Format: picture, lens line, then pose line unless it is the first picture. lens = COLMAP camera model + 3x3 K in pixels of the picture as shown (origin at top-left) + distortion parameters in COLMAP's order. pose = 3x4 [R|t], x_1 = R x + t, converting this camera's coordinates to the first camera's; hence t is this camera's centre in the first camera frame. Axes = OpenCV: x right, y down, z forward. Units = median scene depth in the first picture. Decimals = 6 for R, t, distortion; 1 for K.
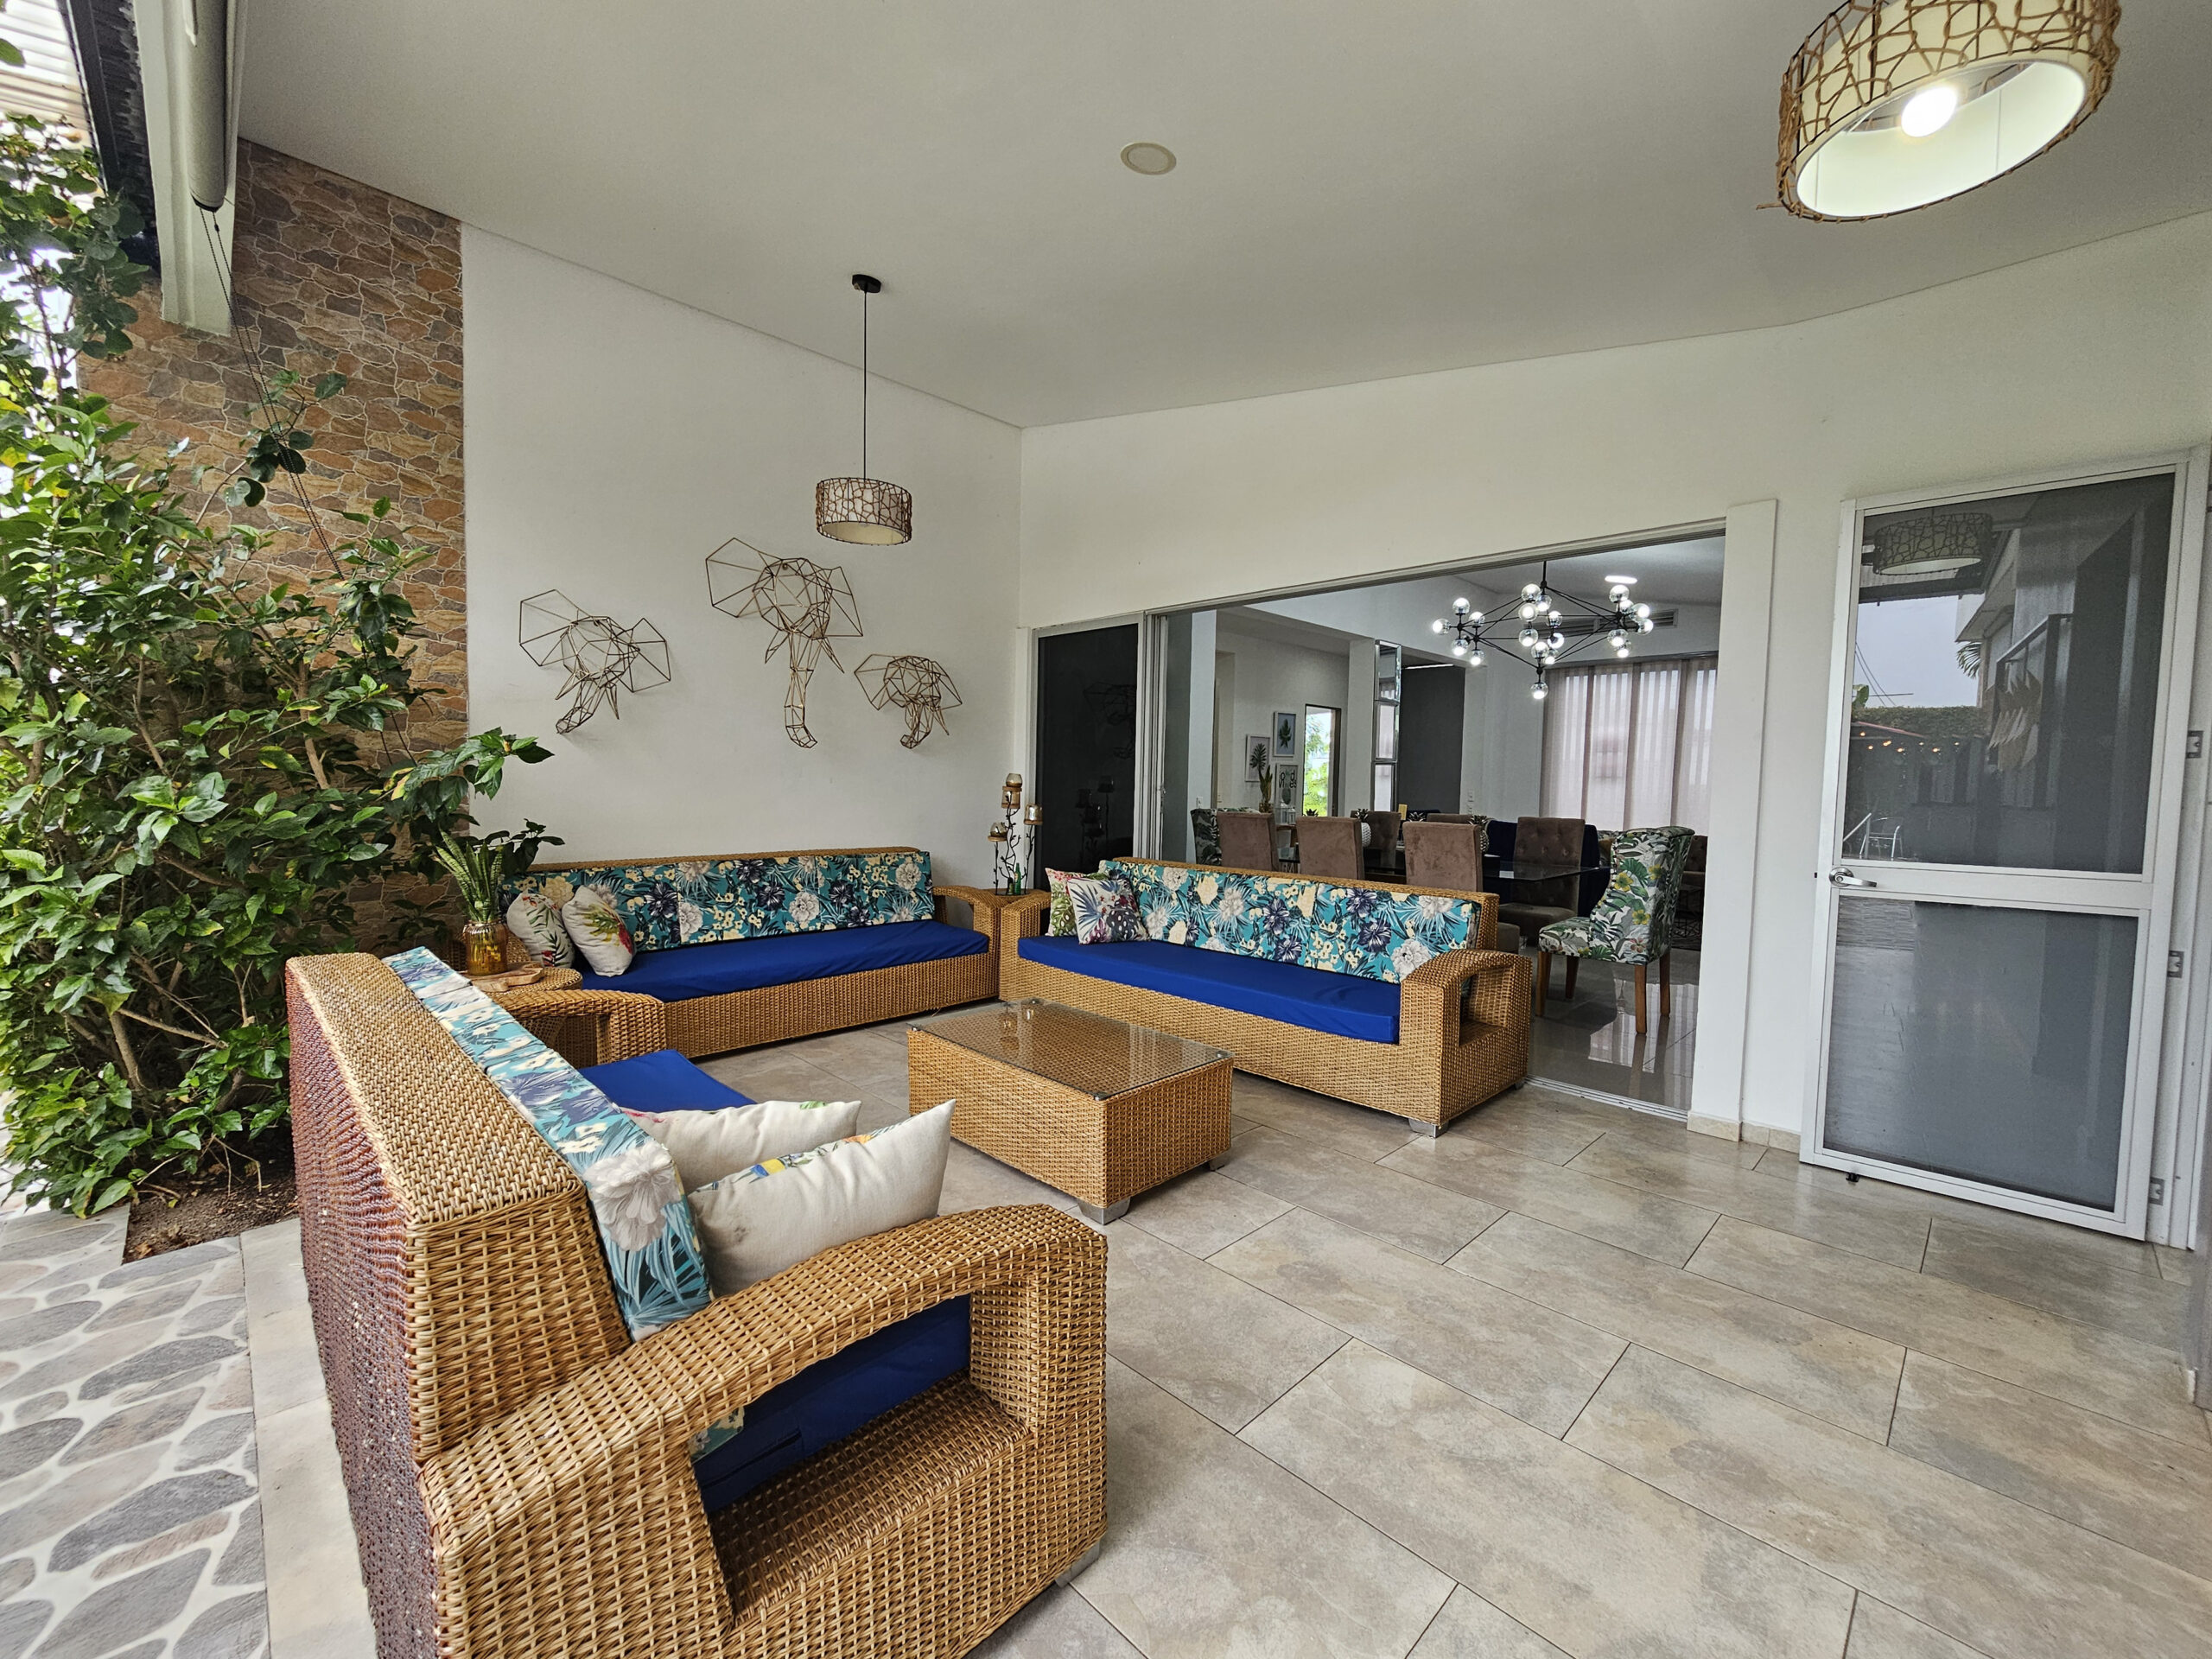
lens RADIAL K [[904.5, 0, 1112.4], [0, 904.5, 828.4], [0, 0, 1]] dist [-0.001225, -0.000424]
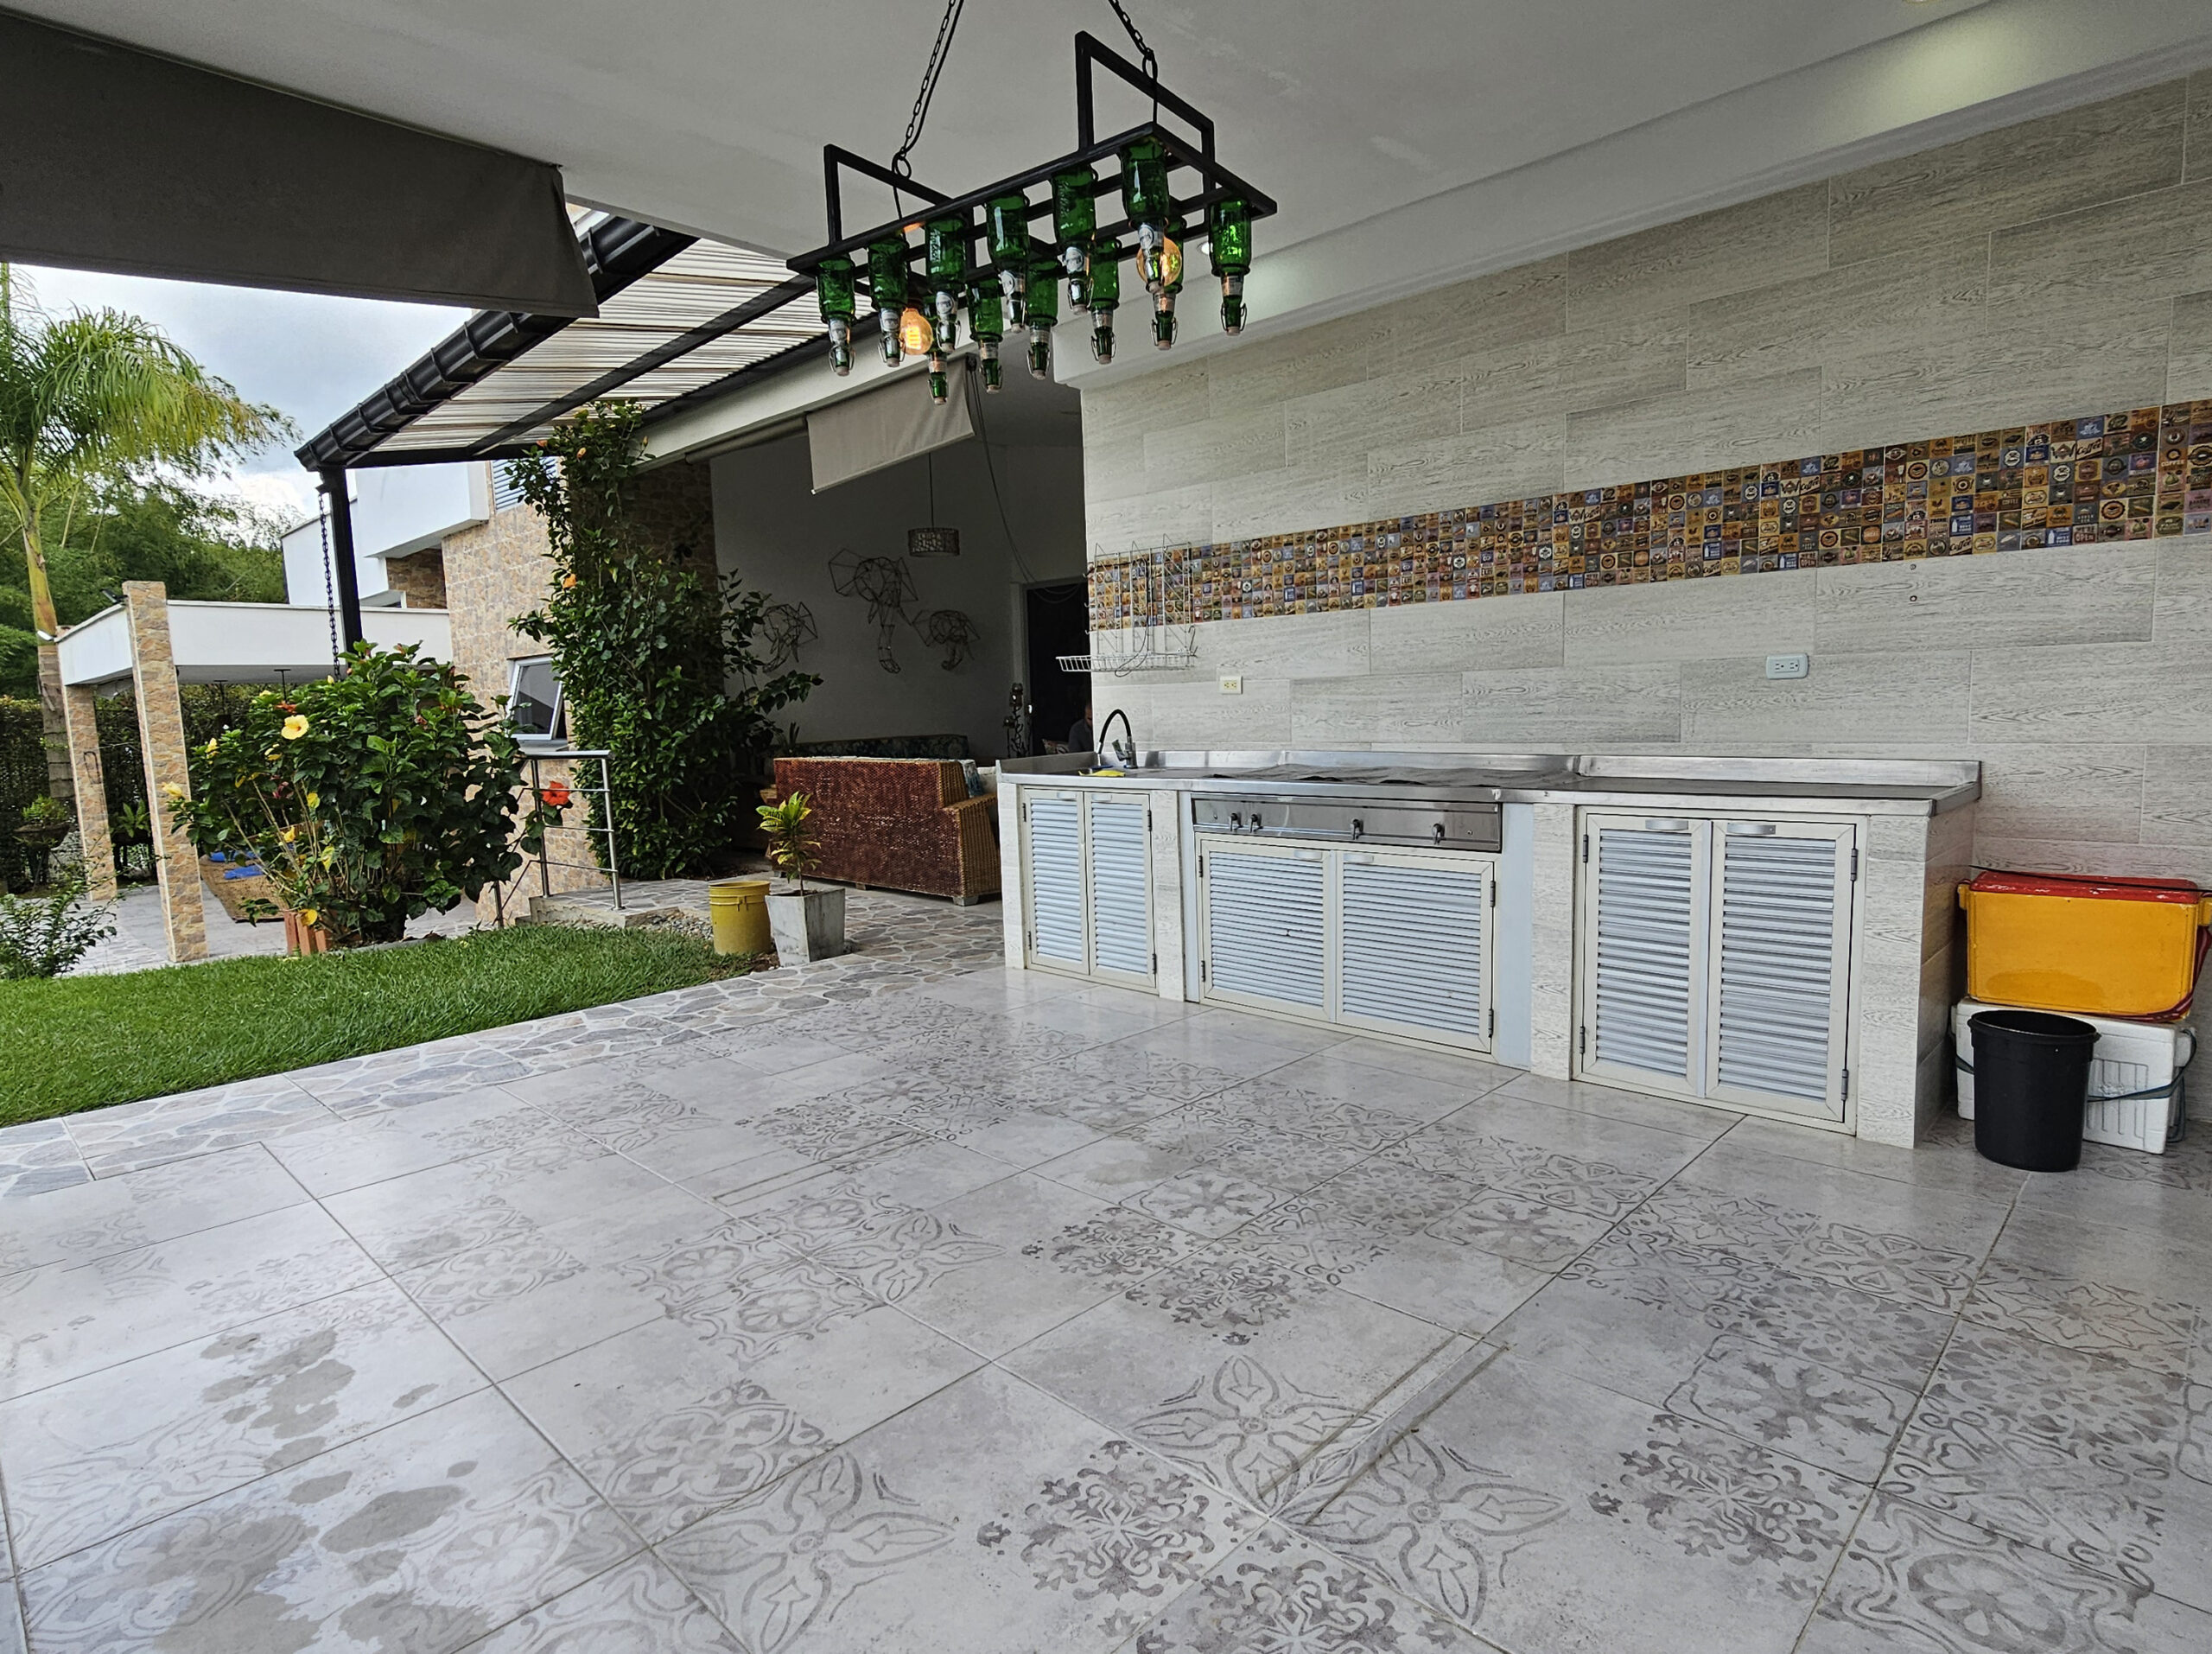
lens RADIAL K [[1405.0, 0, 1108.0], [0, 1405.0, 858.8], [0, 0, 1]] dist [0.002122, -0.002500]
pose [[0.998665, -0.049418, -0.015025, 0.076788], [0.050231, 0.996954, 0.059665, 0.118720], [0.012031, -0.060340, 0.998105, -1.619286]]
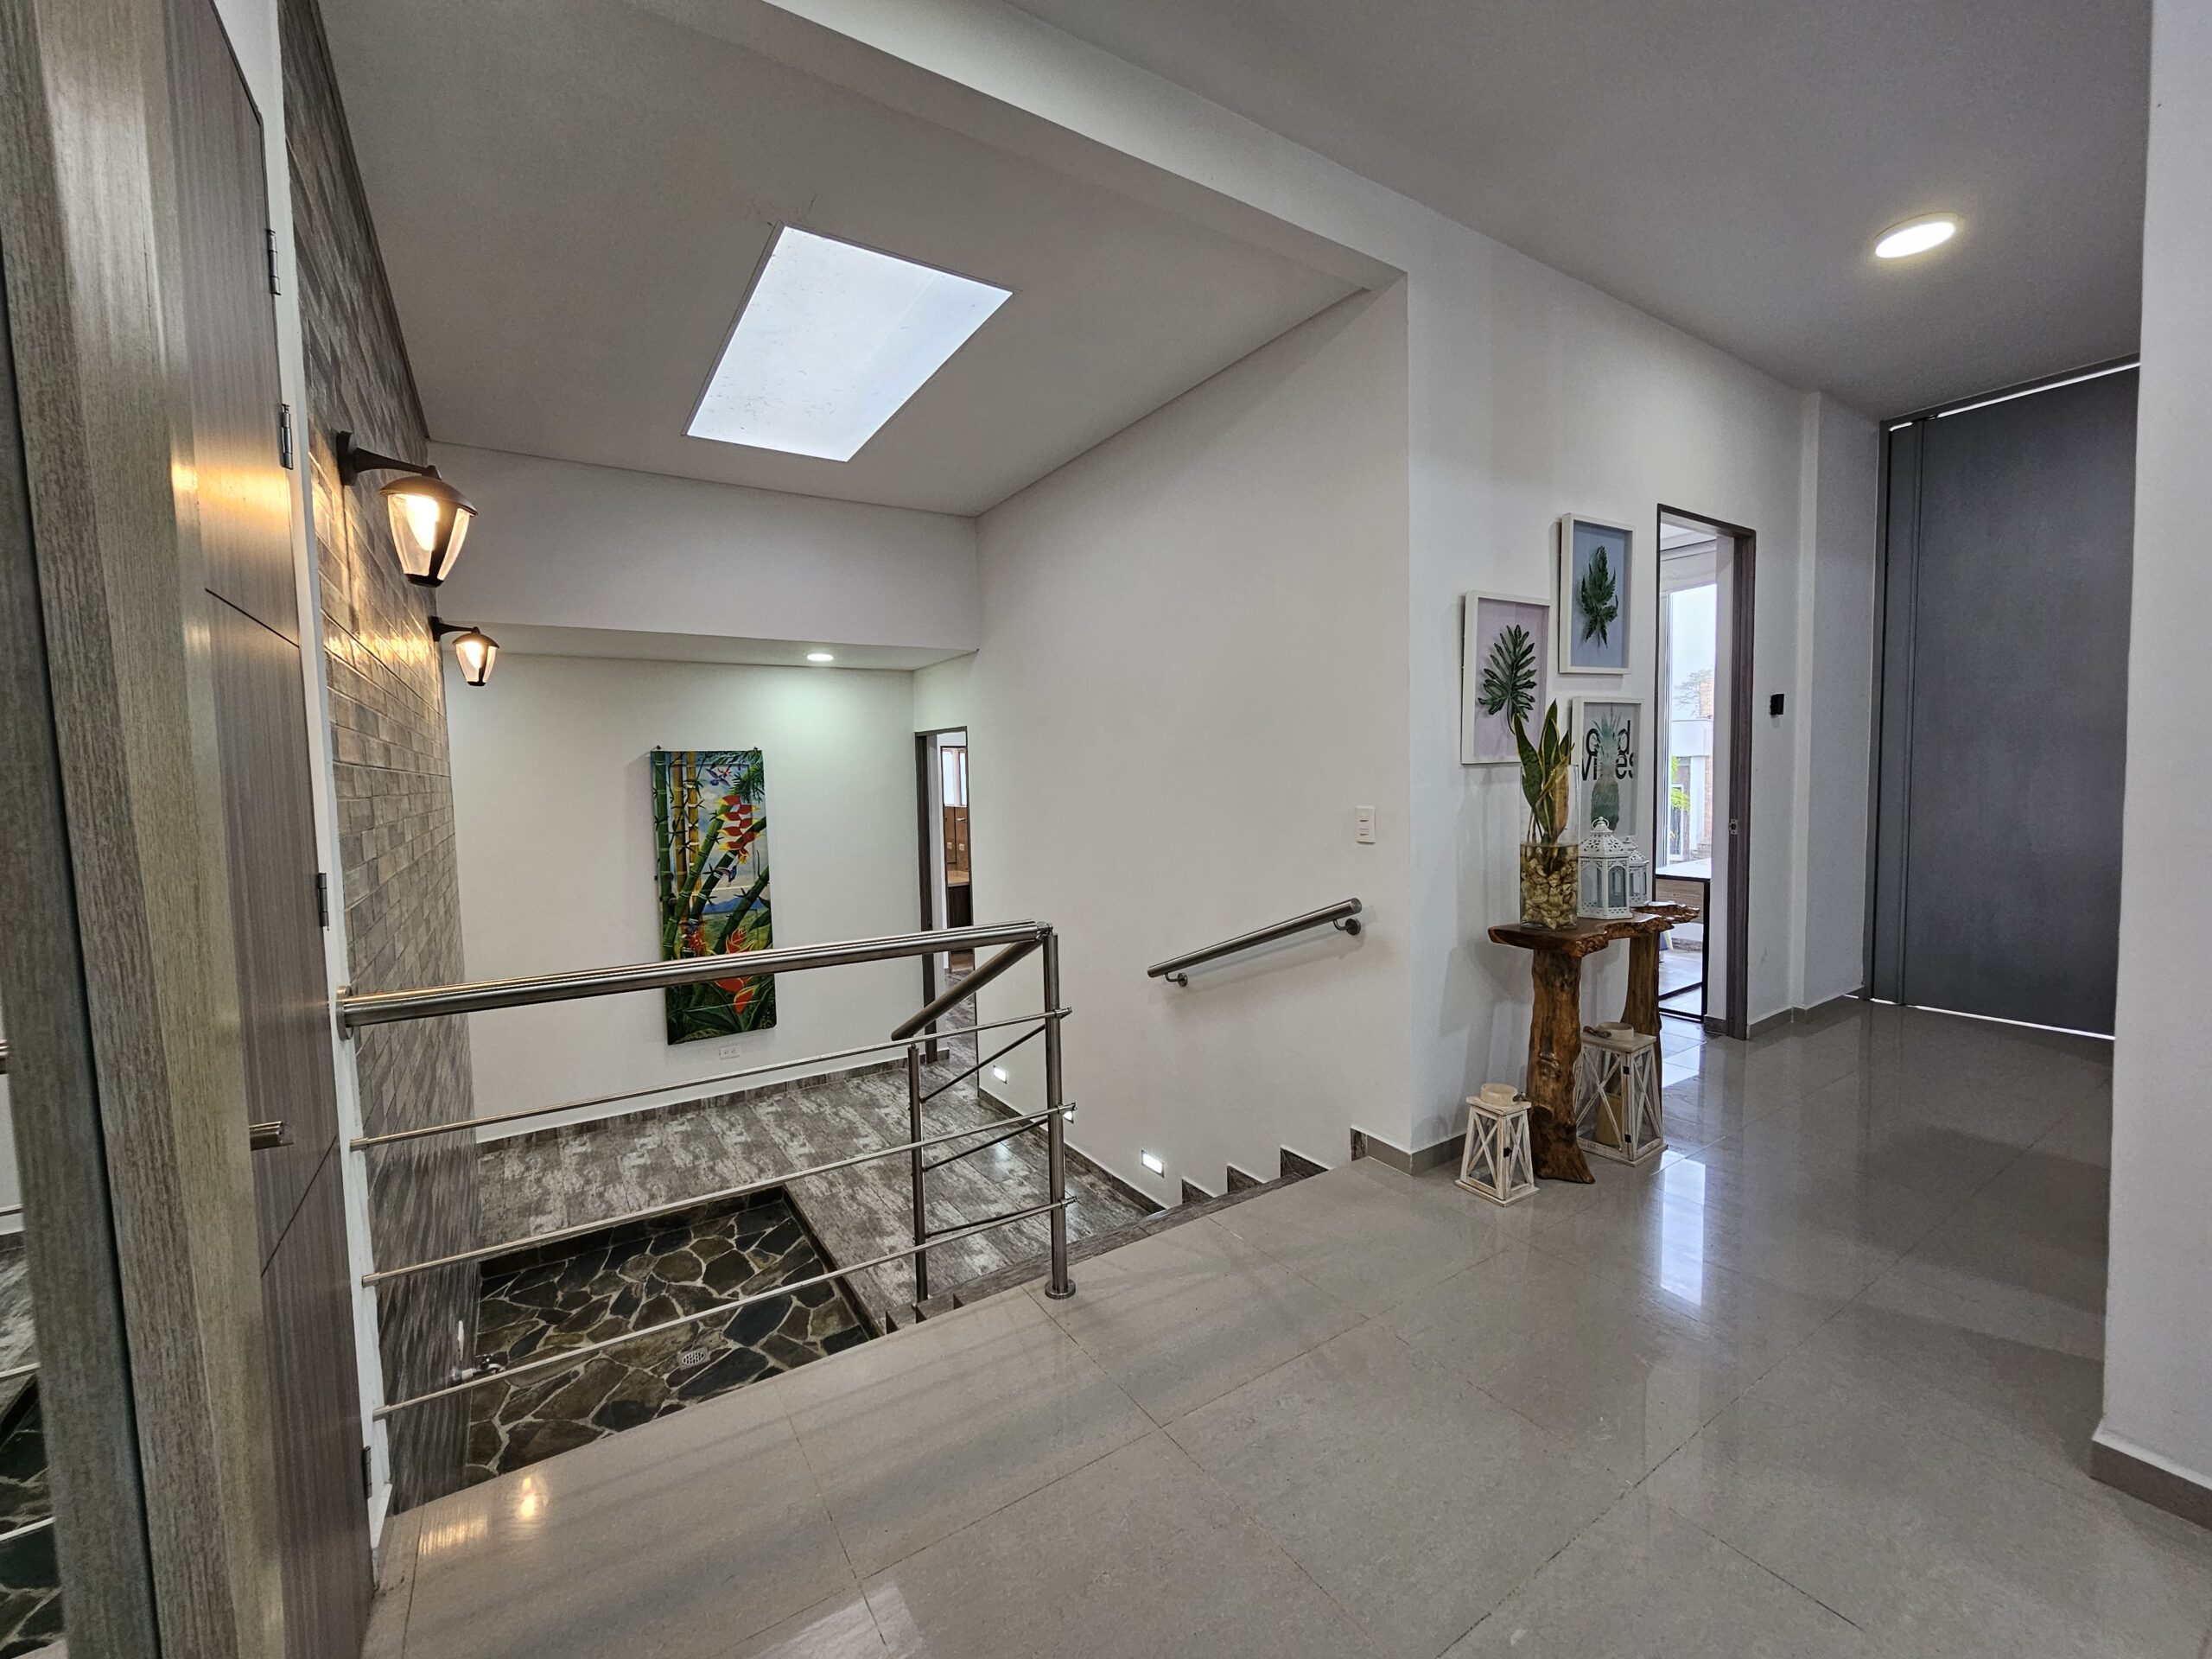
lens RADIAL K [[904.5, 0, 1112.4], [0, 904.5, 828.4], [0, 0, 1]] dist [-0.001225, -0.000424]
pose [[0.978603, -0.031248, -0.203369, 0.221465], [0.033059, 0.999438, 0.005512, -0.085323], [0.203082, -0.012117, 0.979087, 1.600624]]
